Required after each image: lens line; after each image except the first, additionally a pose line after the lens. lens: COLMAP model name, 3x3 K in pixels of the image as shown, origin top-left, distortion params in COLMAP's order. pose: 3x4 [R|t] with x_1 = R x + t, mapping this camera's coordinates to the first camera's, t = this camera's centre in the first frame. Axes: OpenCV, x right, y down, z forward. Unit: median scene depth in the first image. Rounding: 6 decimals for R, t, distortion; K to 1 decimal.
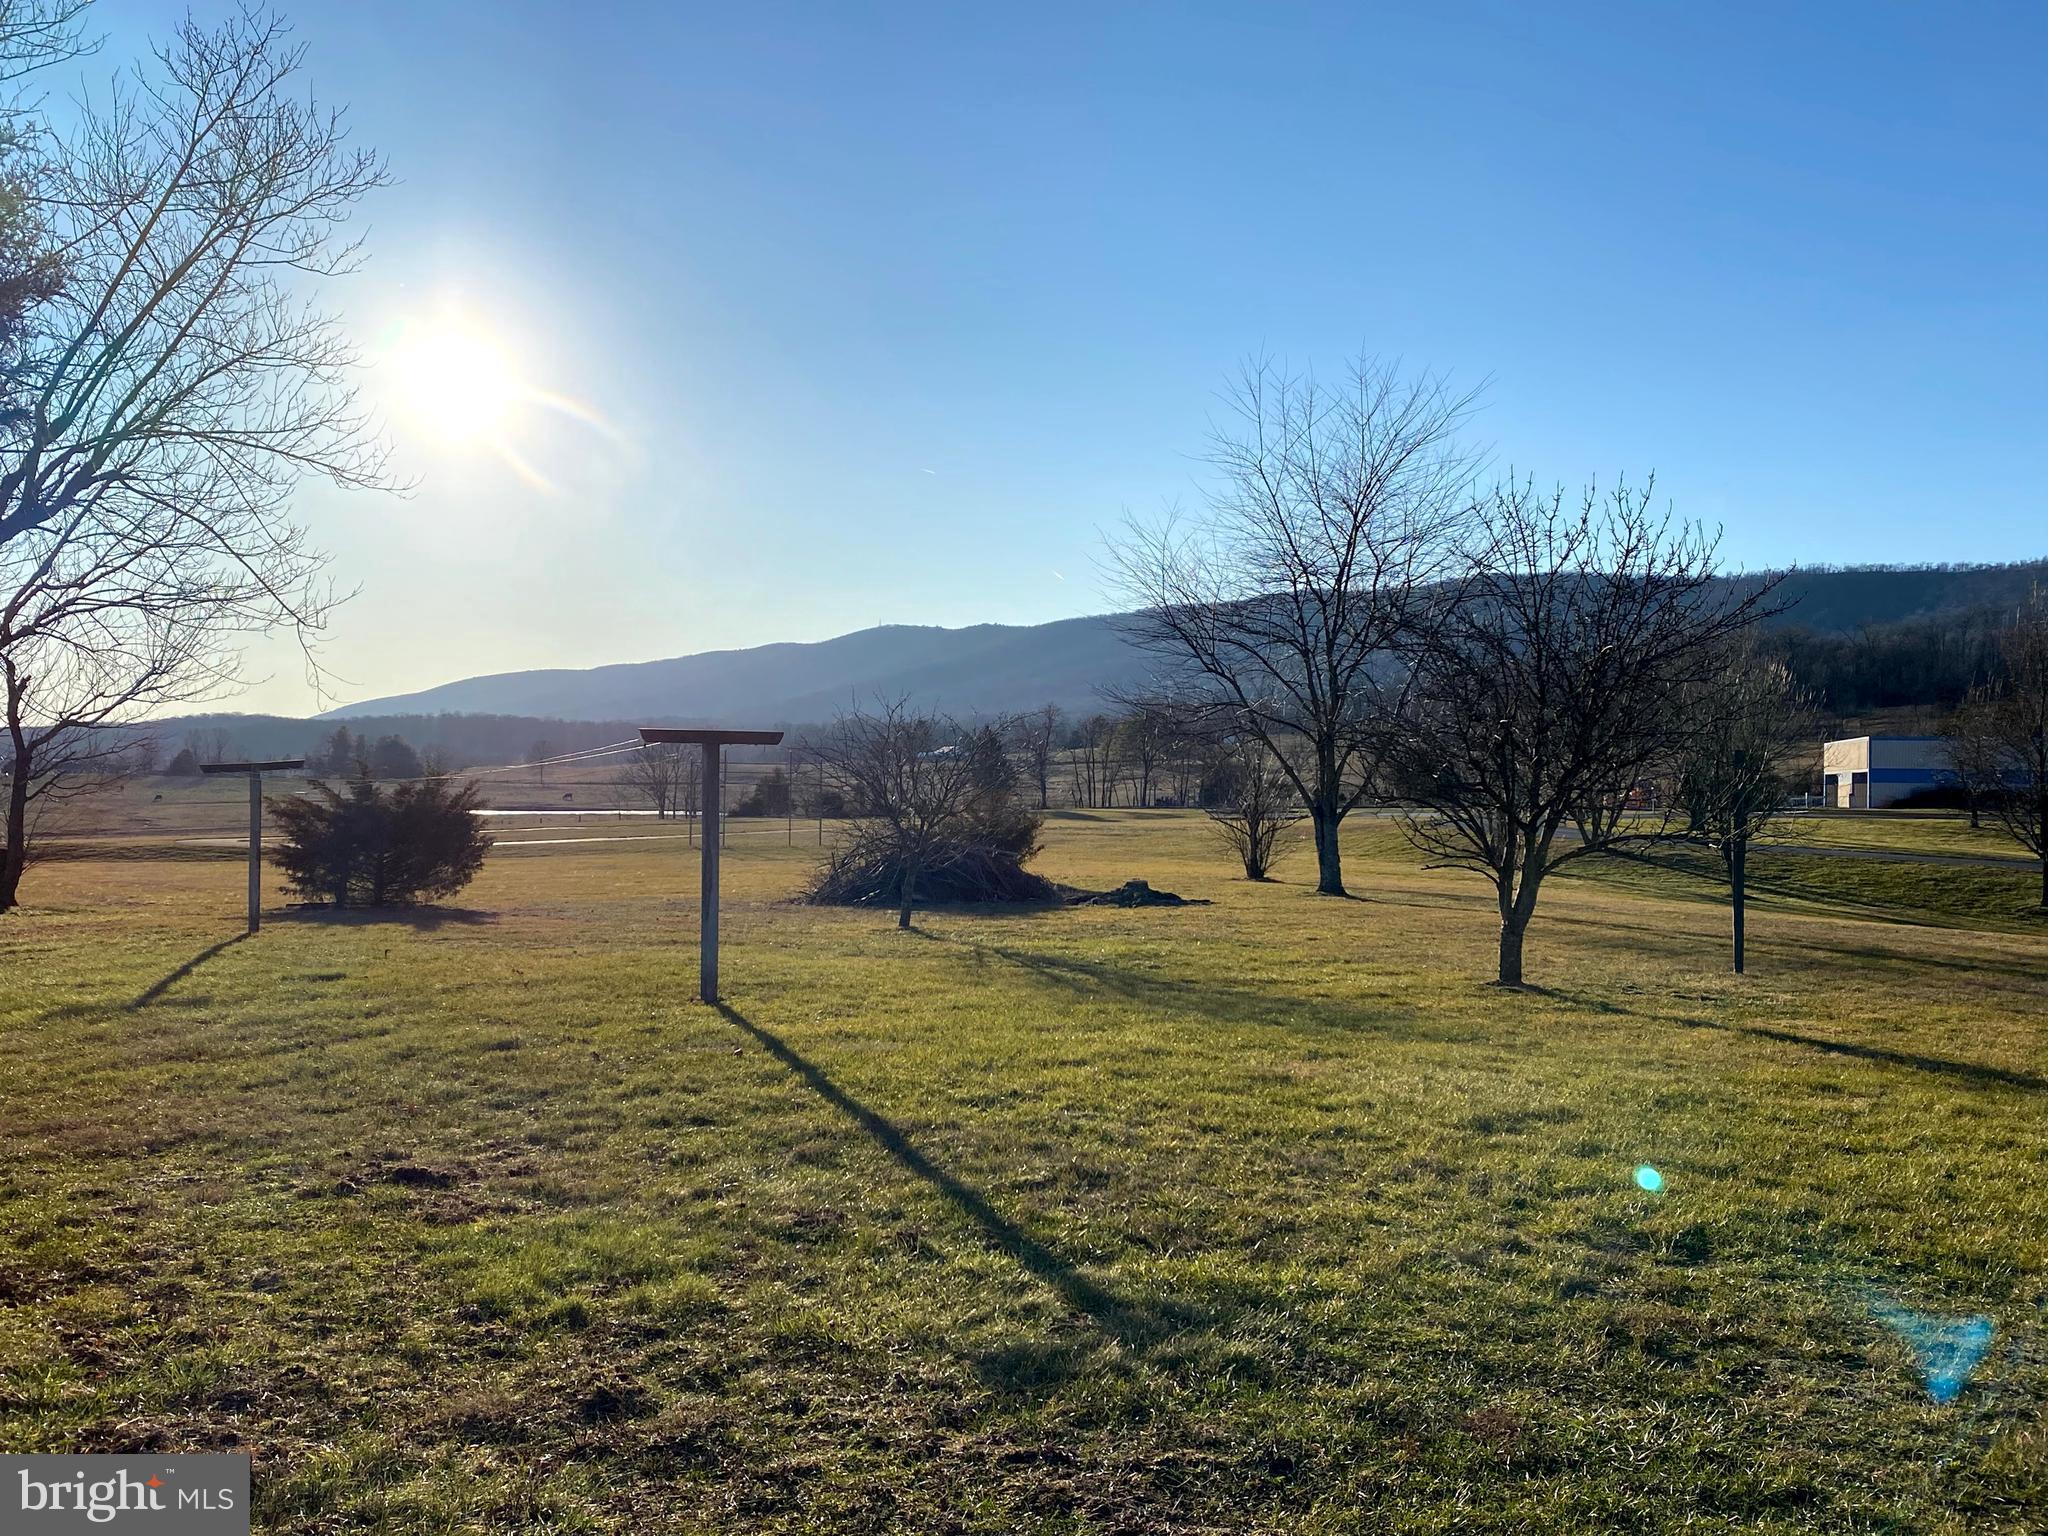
lens RADIAL K [[1875.5, 0, 1034.4], [0, 1875.5, 713.1], [0, 0, 1]] dist [0.189015, -0.424795]
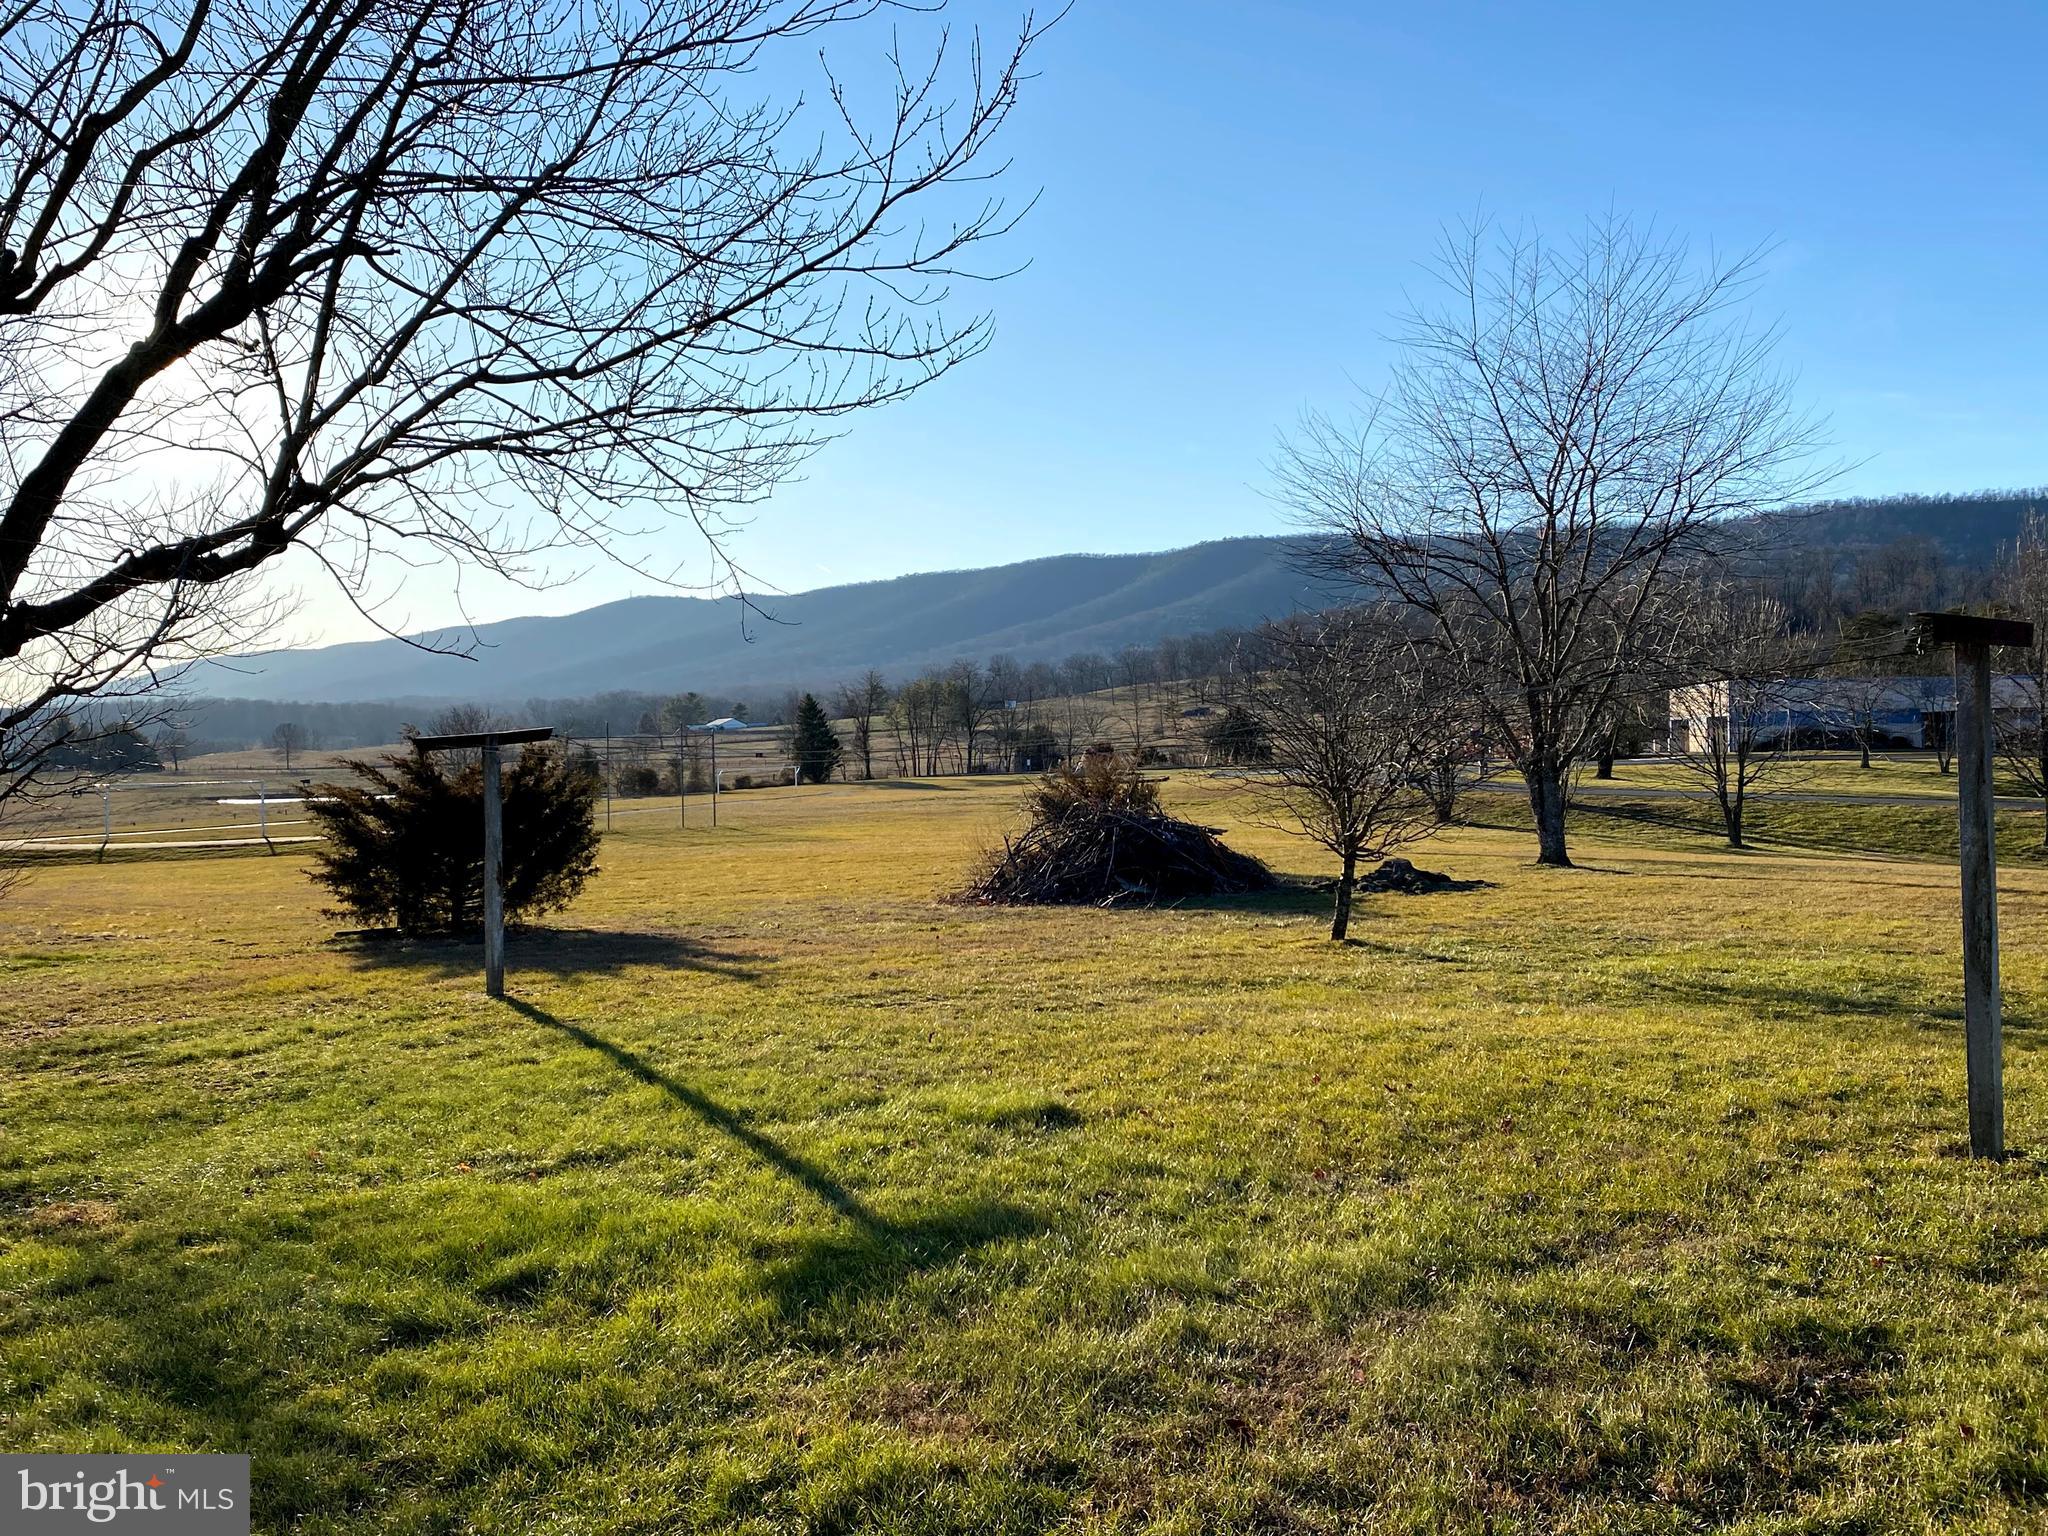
lens RADIAL K [[1890.2, 0, 1030.6], [0, 1890.2, 757.4], [0, 0, 1]] dist [0.068988, -0.119360]
pose [[0.991963, -0.029284, 0.123089, -0.173843], [0.024235, 0.998810, 0.042318, 0.005657], [-0.124182, -0.038995, 0.991493, 0.188794]]
